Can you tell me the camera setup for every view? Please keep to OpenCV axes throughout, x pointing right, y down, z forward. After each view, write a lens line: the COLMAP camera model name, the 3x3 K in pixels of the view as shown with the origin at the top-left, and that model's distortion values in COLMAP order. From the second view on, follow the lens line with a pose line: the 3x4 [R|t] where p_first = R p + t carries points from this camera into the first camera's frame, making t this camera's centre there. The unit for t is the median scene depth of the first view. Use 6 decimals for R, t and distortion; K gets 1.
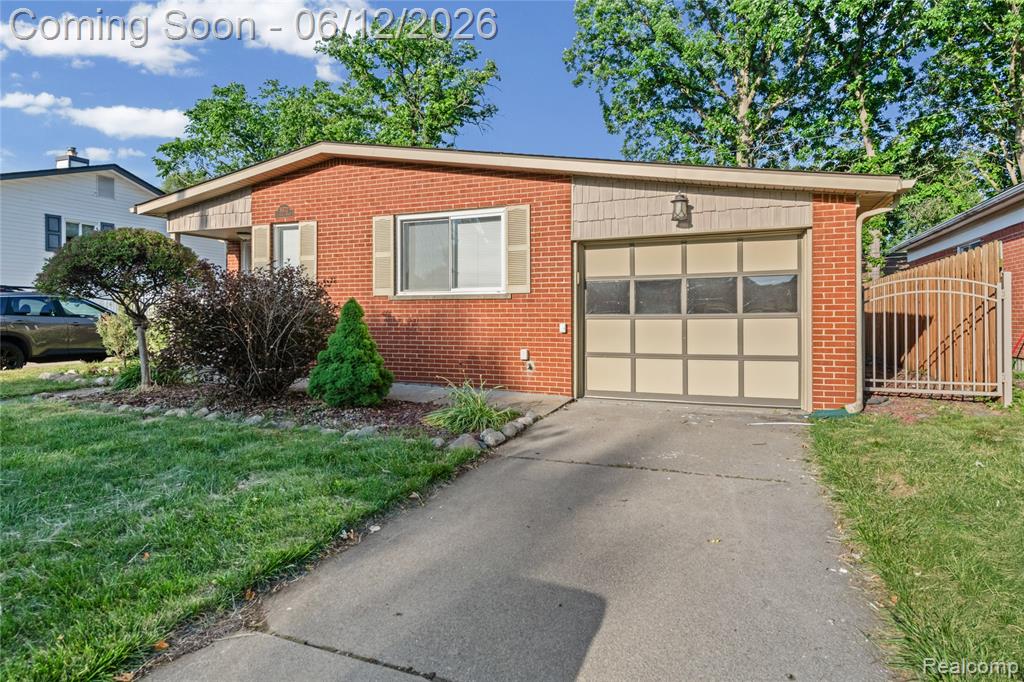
lens RADIAL K [[573.4, 0, 502.7], [0, 573.4, 340.6], [0, 0, 1]] dist [0.017726, -0.003291]
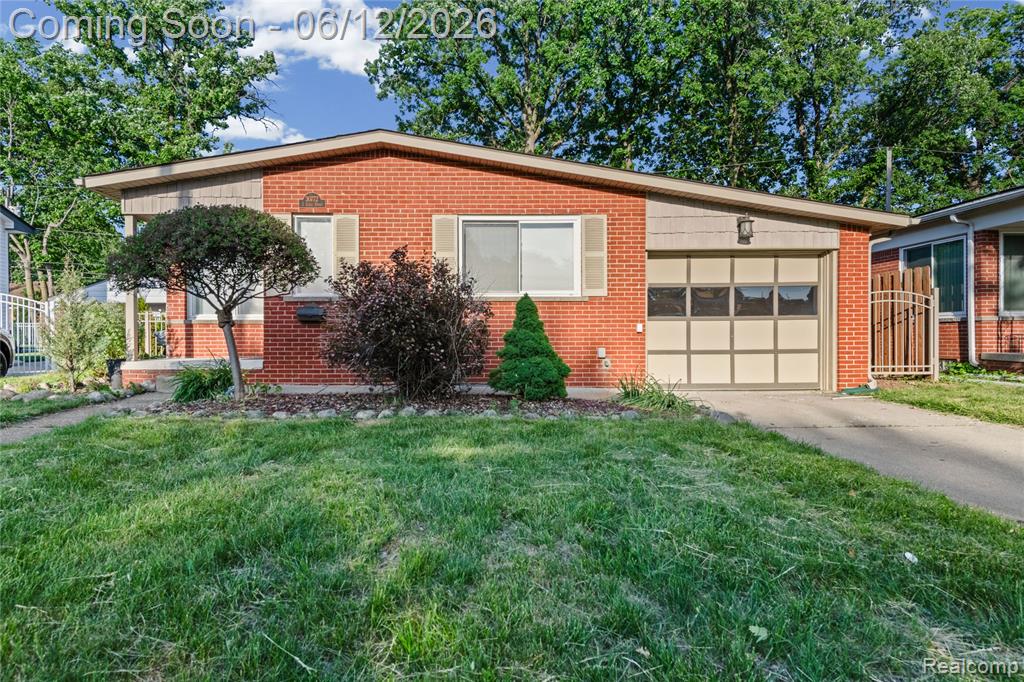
lens RADIAL K [[573.4, 0, 454.8], [0, 573.4, 358.0], [0, 0, 1]] dist [0.017726, -0.003291]
pose [[0.922443, -0.017463, 0.385739, -0.639150], [0.016404, 0.999847, 0.006037, 0.022910], [-0.385785, 0.000759, 0.922588, 0.105802]]
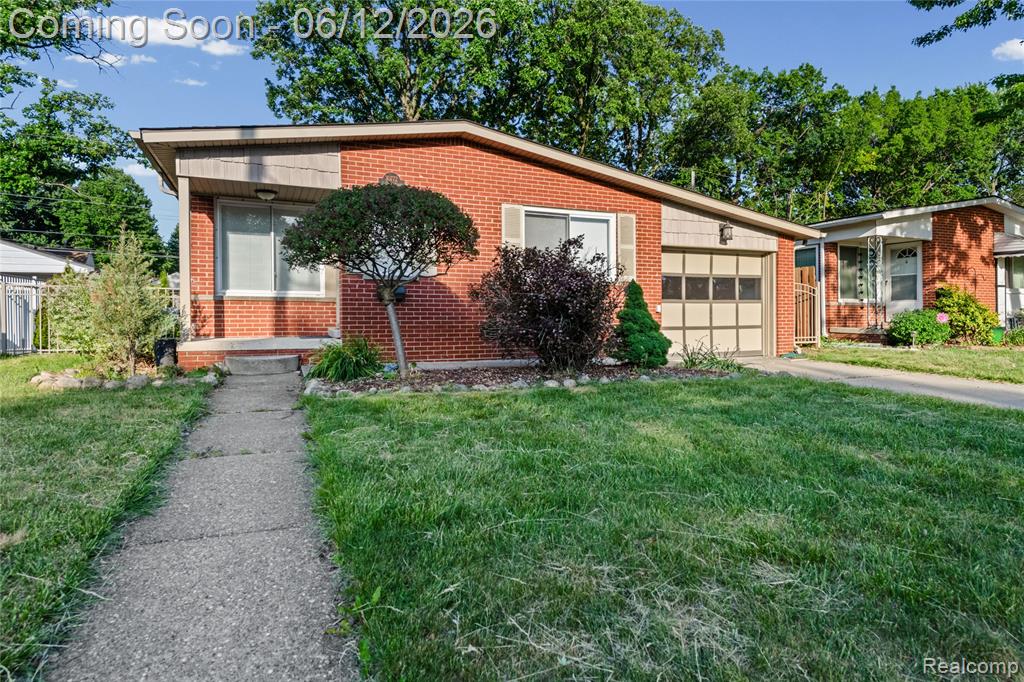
lens RADIAL K [[573.4, 0, 491.8], [0, 573.4, 326.9], [0, 0, 1]] dist [0.017726, -0.003291]
pose [[0.706083, -0.014437, 0.707982, -1.111723], [0.024594, 0.999689, -0.004143, 0.017077], [-0.707702, 0.020337, 0.706218, 0.307456]]
